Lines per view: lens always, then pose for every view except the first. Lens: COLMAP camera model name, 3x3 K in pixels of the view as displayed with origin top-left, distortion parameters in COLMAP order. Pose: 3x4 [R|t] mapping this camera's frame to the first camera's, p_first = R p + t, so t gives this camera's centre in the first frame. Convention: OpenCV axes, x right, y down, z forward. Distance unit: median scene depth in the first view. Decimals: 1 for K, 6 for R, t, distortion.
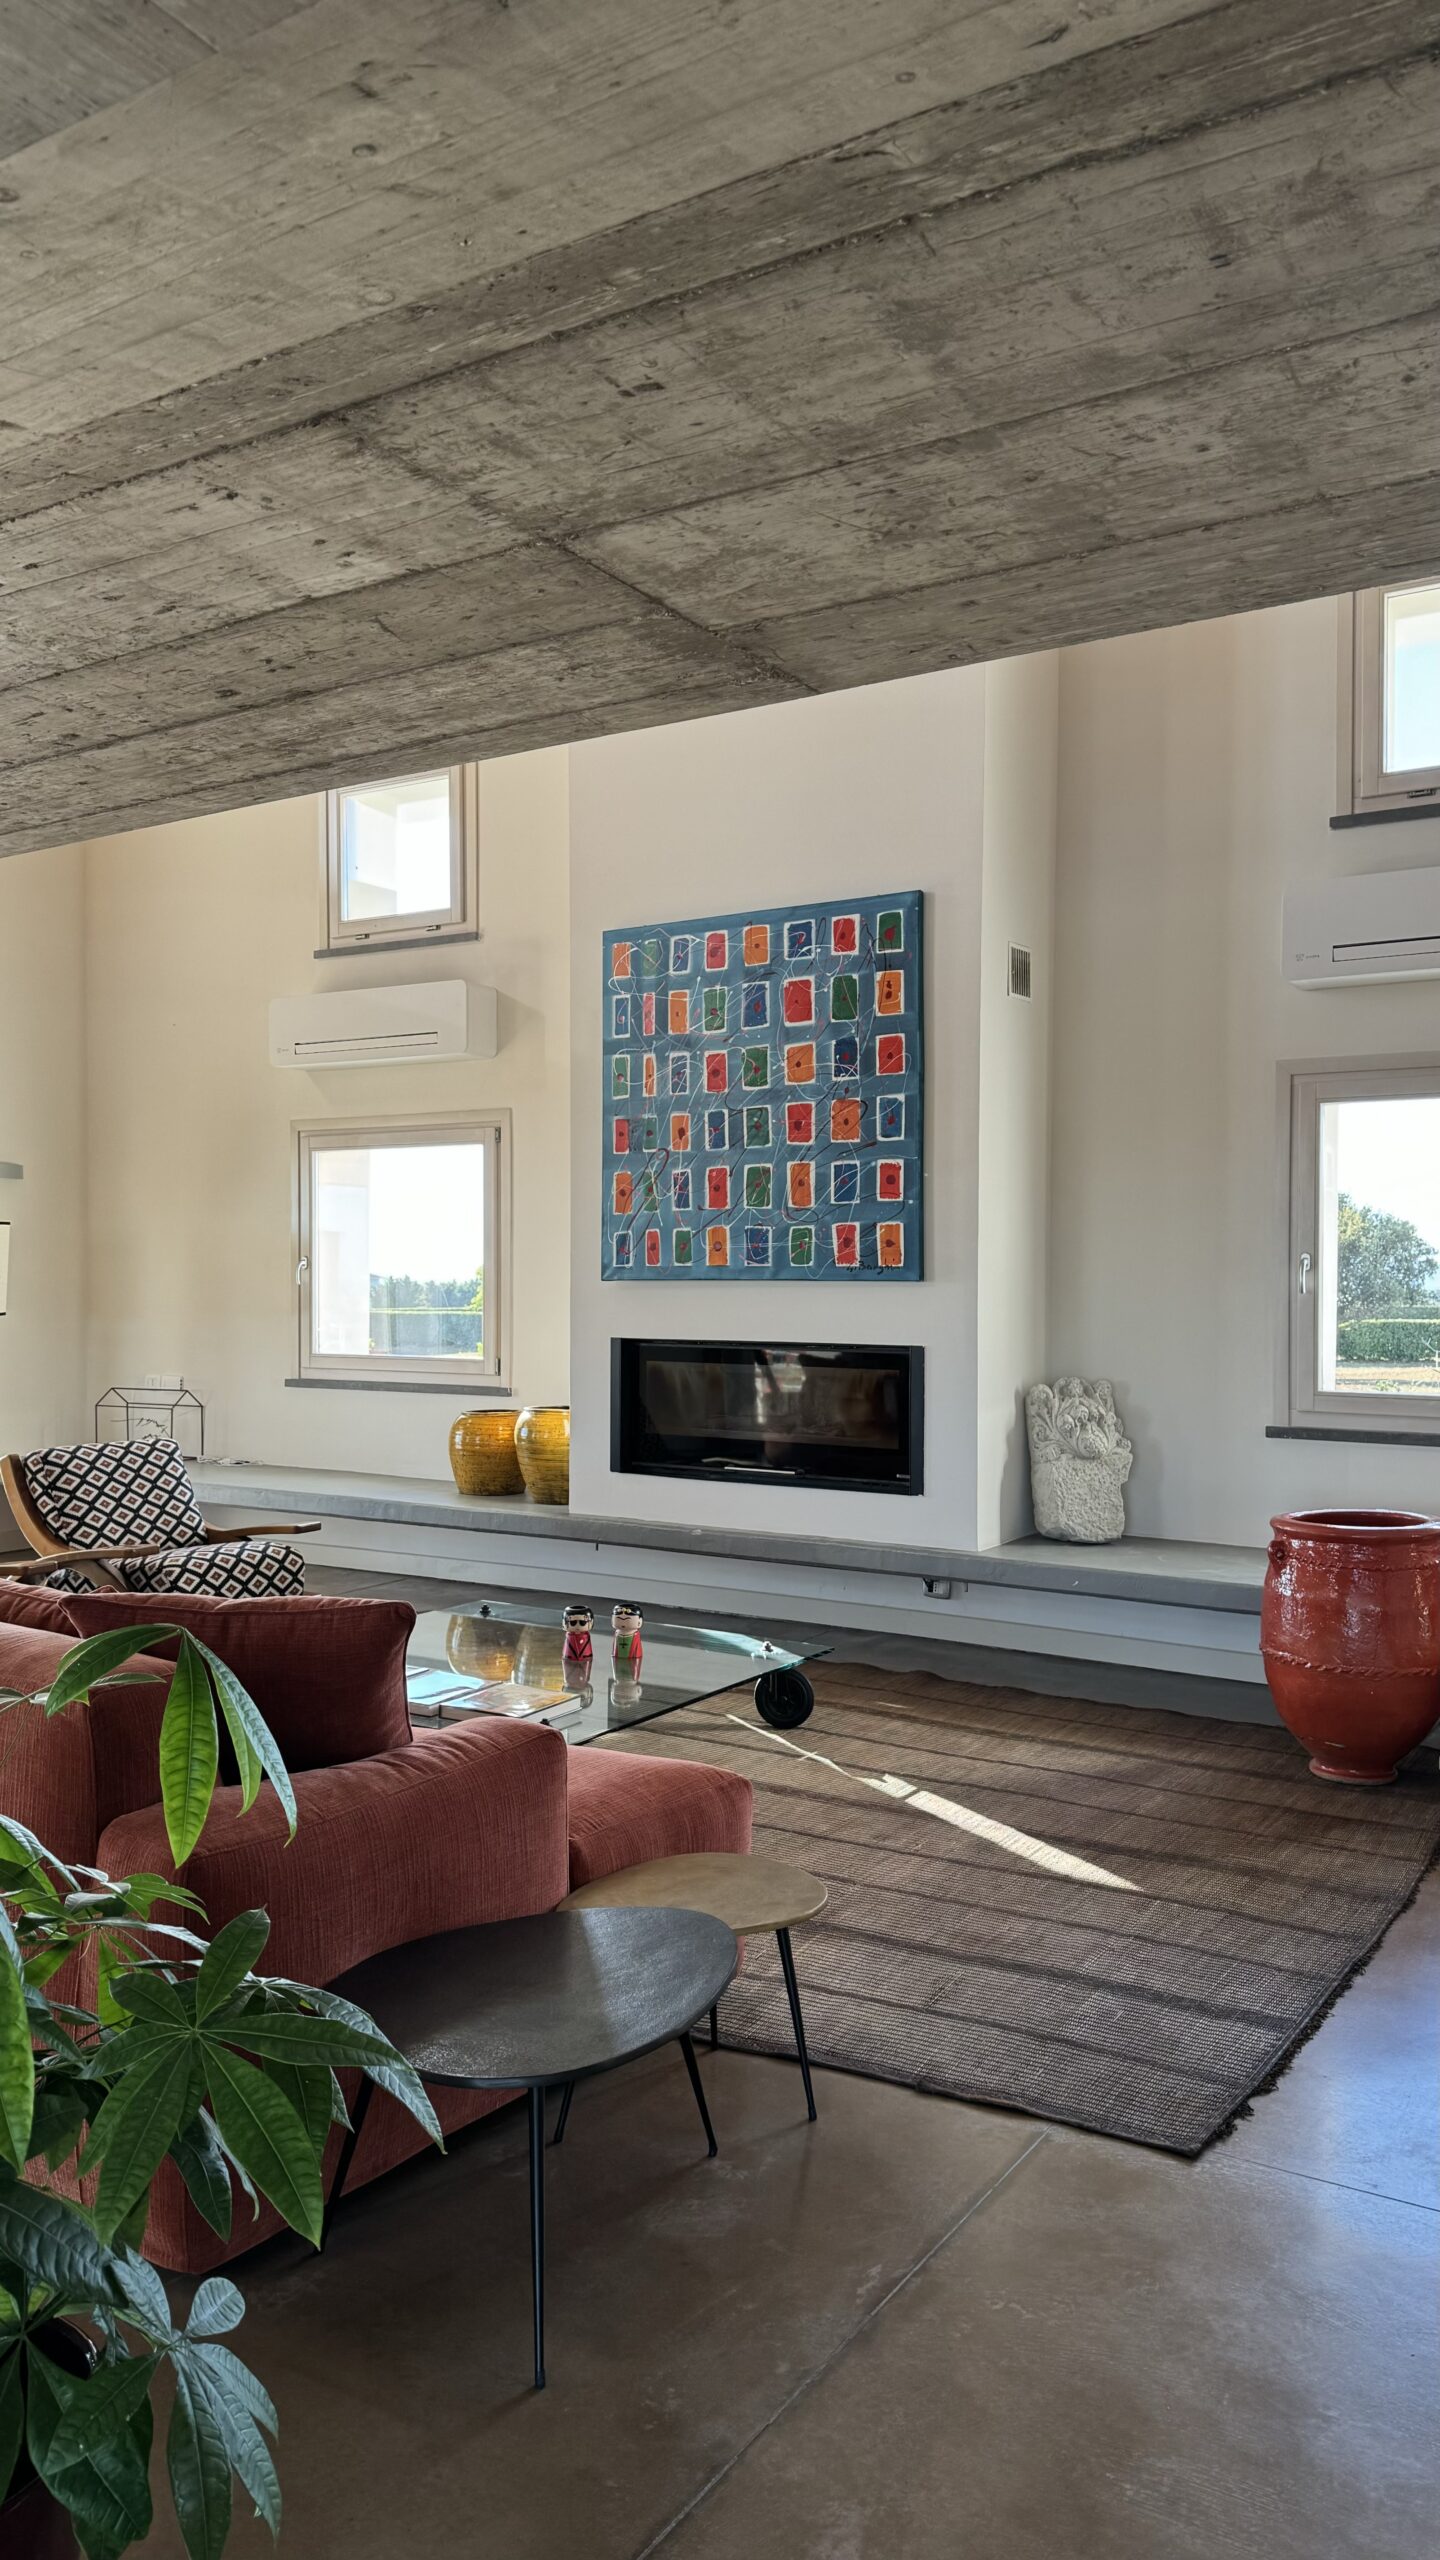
lens RADIAL K [[1845.0, 0, 720.0], [0, 1845.0, 1280.0], [0, 0, 1]] dist [0.171856, -0.000393]
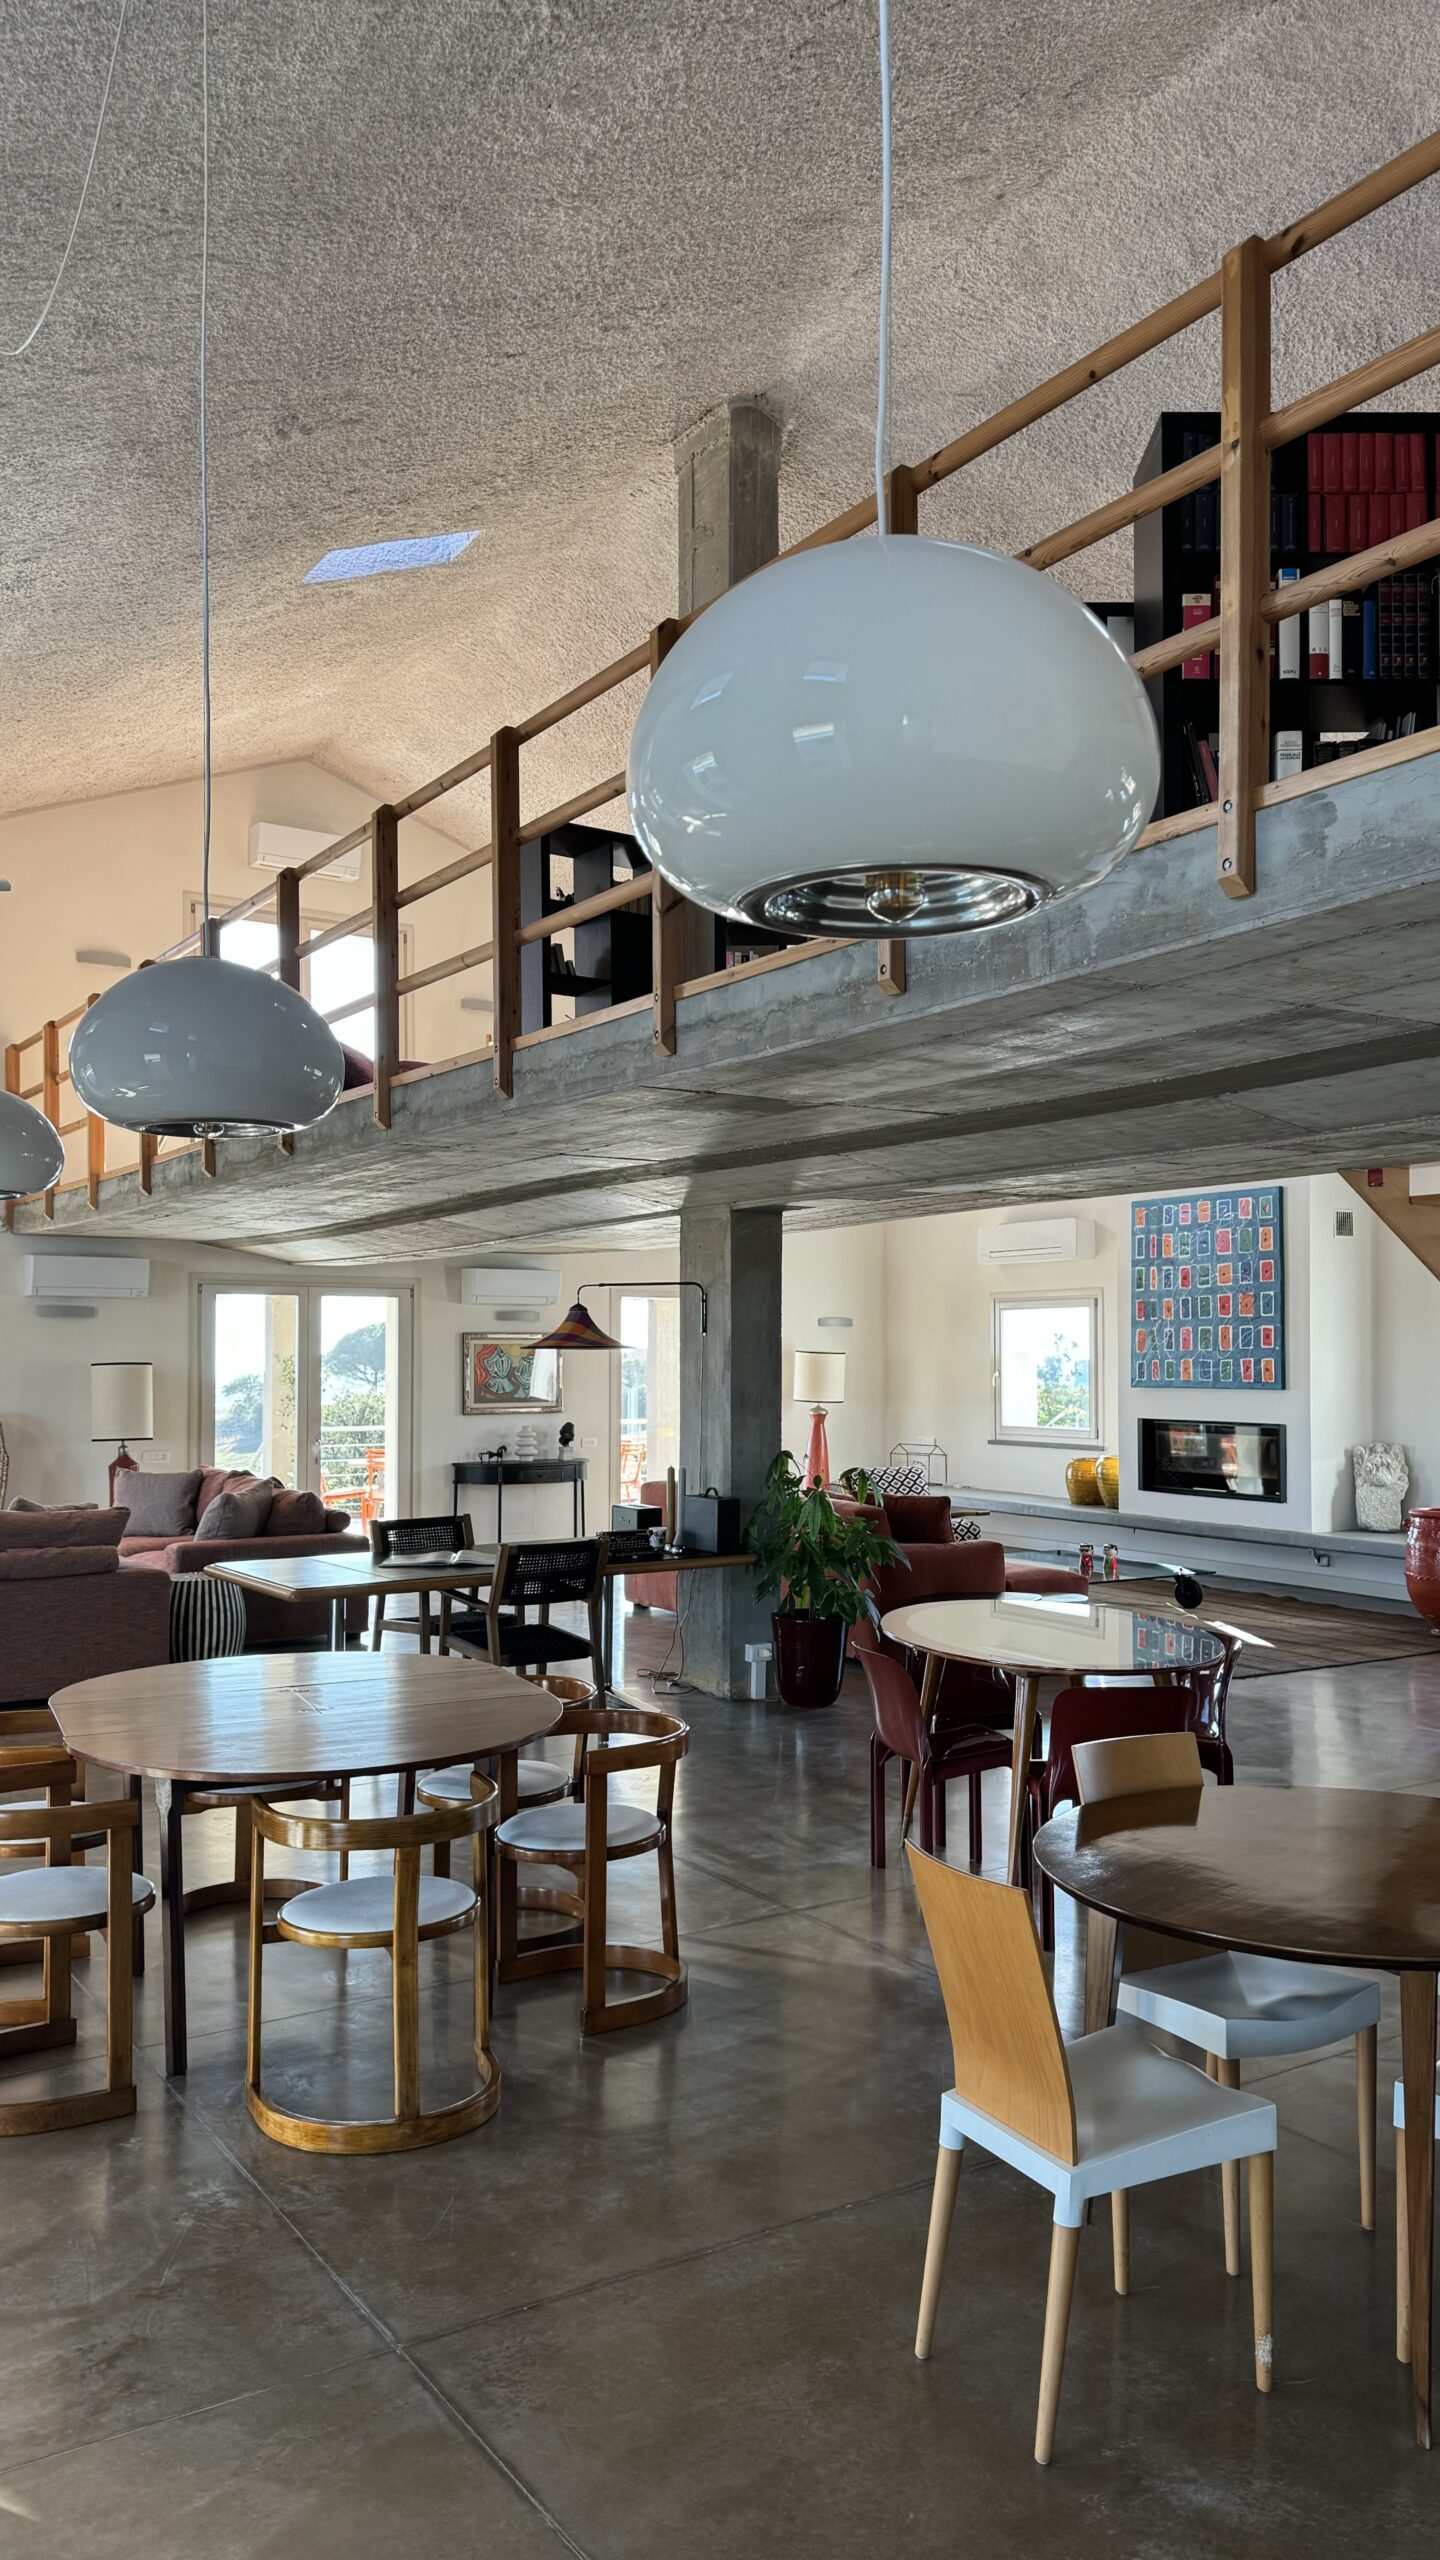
lens RADIAL K [[1845.0, 0, 720.0], [0, 1845.0, 1280.0], [0, 0, 1]] dist [0.171856, -0.000393]
pose [[0.906504, -0.022856, -0.421577, 0.378728], [0.002331, 0.998789, -0.049136, -0.017966], [0.422190, 0.043559, 0.905460, -0.946287]]
